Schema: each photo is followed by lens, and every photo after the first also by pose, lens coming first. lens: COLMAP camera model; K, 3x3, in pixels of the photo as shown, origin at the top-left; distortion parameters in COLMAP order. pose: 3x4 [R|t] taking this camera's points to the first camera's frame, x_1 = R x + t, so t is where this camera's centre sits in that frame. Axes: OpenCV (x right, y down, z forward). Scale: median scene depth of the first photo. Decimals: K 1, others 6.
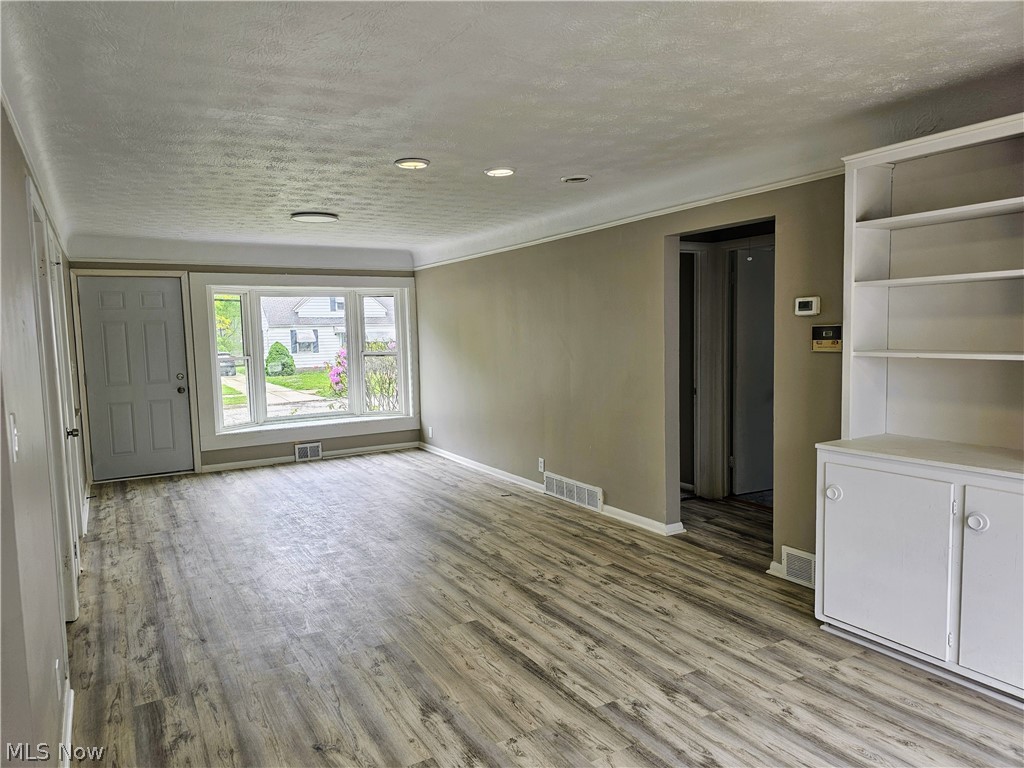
lens RADIAL K [[687.6, 0, 494.8], [0, 687.6, 388.2], [0, 0, 1]] dist [0.080436, -0.073199]
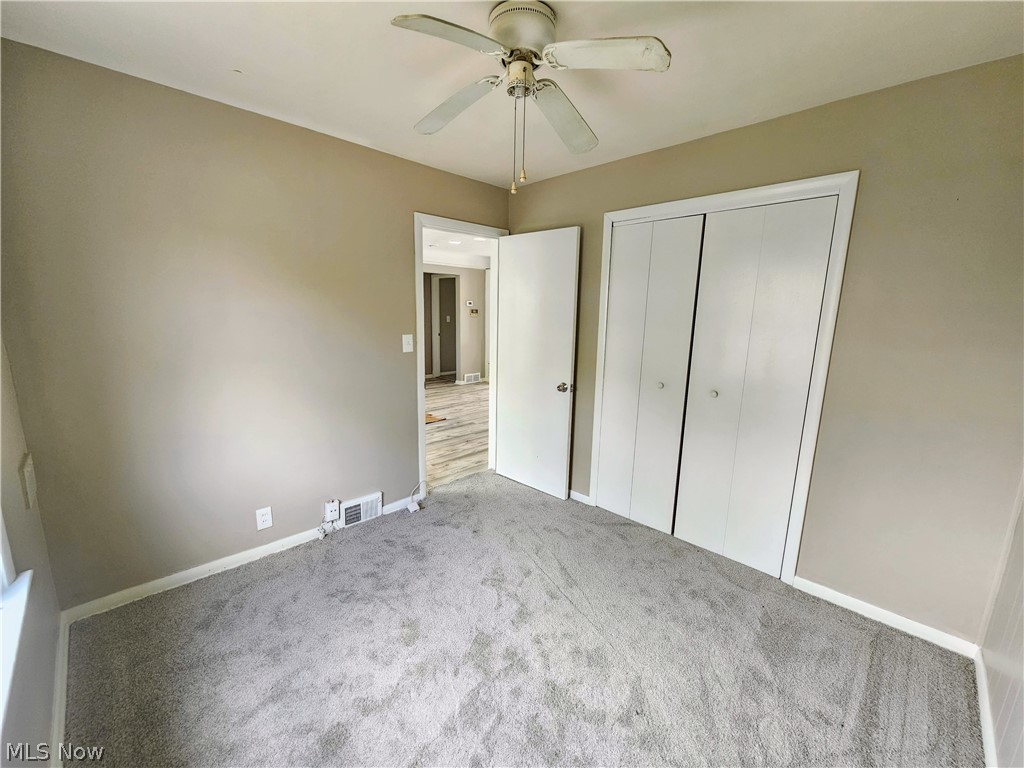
lens RADIAL K [[415.4, 0, 511.5], [0, 415.4, 388.5], [0, 0, 1]] dist [0.000167, 0.000104]
pose [[-0.274570, -0.163879, 0.947499, -1.491245], [0.068232, 0.979566, 0.189198, -0.070824], [-0.959143, 0.116598, -0.257777, 1.239637]]
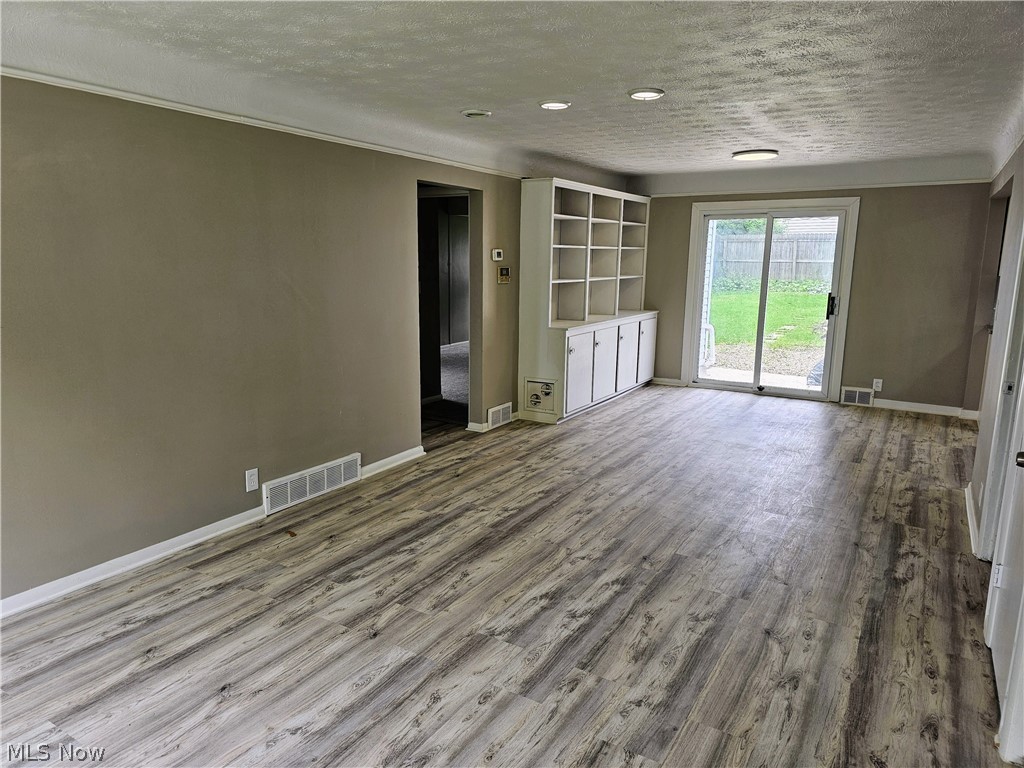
lens RADIAL K [[687.6, 0, 492.6], [0, 687.6, 387.8], [0, 0, 1]] dist [0.080436, -0.073199]
pose [[-0.478906, -0.144124, 0.865954, -0.862533], [0.076781, 0.975774, 0.204865, -0.127717], [-0.874502, 0.164600, -0.456238, 1.592366]]
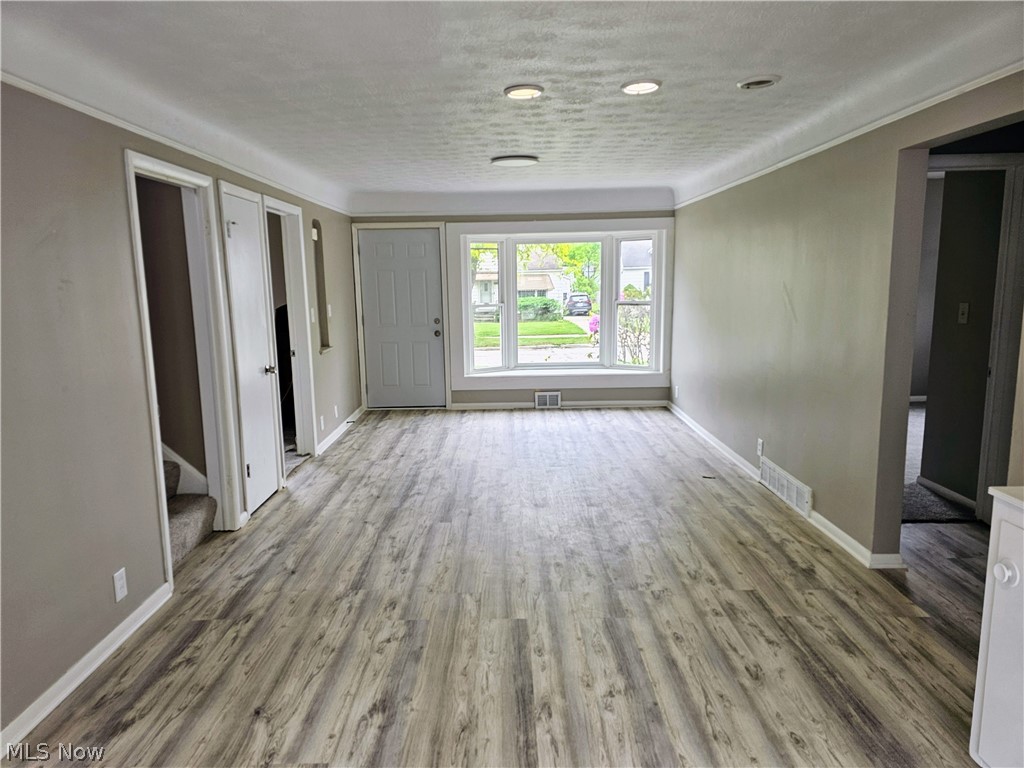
lens RADIAL K [[687.6, 0, 493.7], [0, 687.6, 381.6], [0, 0, 1]] dist [0.080436, -0.073199]
pose [[0.862952, 0.083698, -0.498306, 0.293257], [-0.045691, 0.995071, 0.088011, -0.035082], [0.503216, -0.053182, 0.862523, 0.194699]]
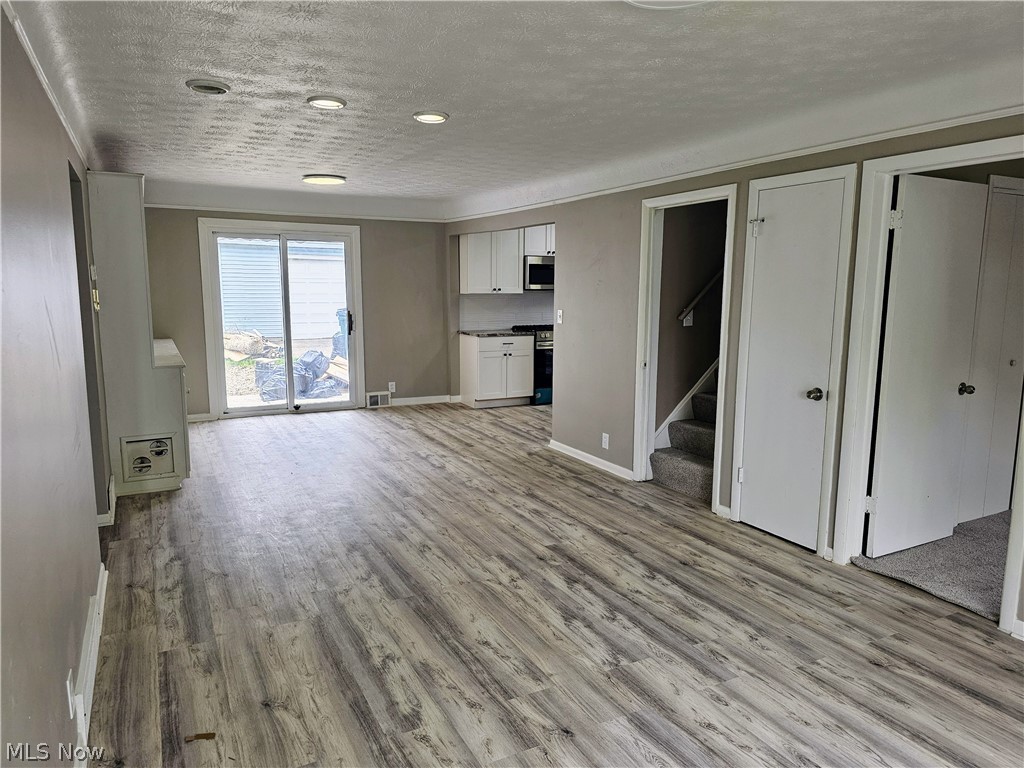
lens RADIAL K [[687.6, 0, 510.3], [0, 687.6, 387.4], [0, 0, 1]] dist [0.080436, -0.073199]
pose [[-0.999325, 0.014430, 0.033775, -0.241978], [0.021913, 0.972236, 0.232976, -0.165962], [-0.029475, 0.233559, -0.971896, 1.904597]]
